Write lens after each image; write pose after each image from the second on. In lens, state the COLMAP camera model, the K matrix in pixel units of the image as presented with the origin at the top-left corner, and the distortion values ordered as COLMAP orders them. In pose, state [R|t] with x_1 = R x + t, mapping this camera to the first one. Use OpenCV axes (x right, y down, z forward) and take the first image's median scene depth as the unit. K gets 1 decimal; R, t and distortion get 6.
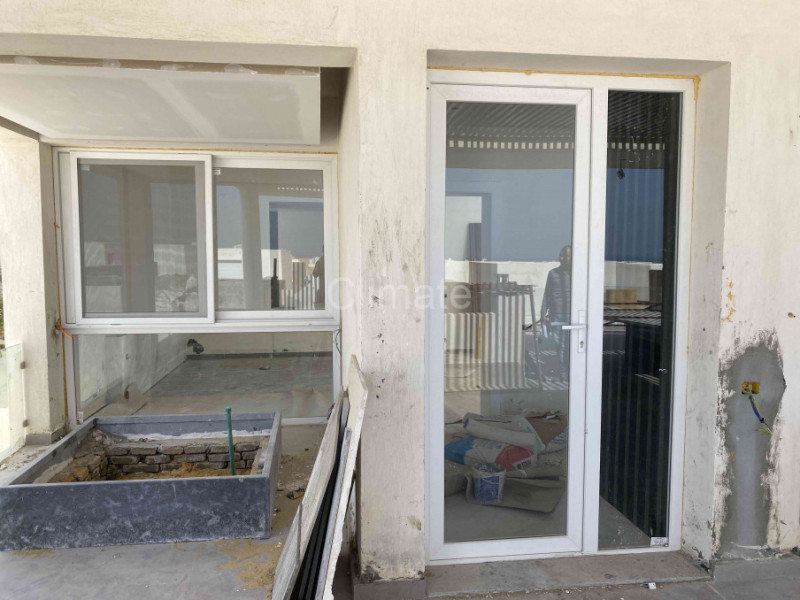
lens RADIAL K [[620.8, 0, 395.9], [0, 620.8, 300.4], [0, 0, 1]] dist [-0.003741, 0.008837]
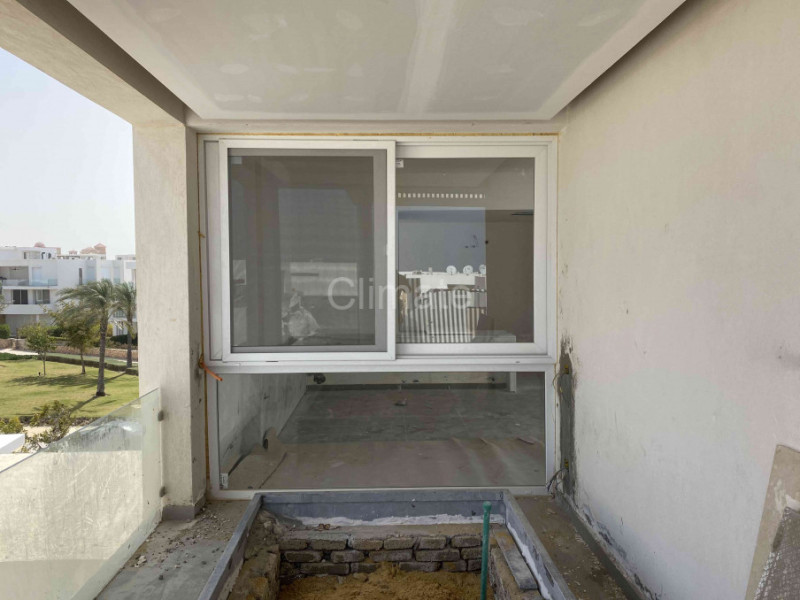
lens RADIAL K [[620.8, 0, 402.9], [0, 620.8, 299.9], [0, 0, 1]] dist [-0.003741, 0.008837]
pose [[0.995828, -0.000339, -0.091251, -0.238468], [-0.002115, 0.999639, -0.026802, -0.019520], [0.091227, 0.026883, 0.995467, 0.266249]]
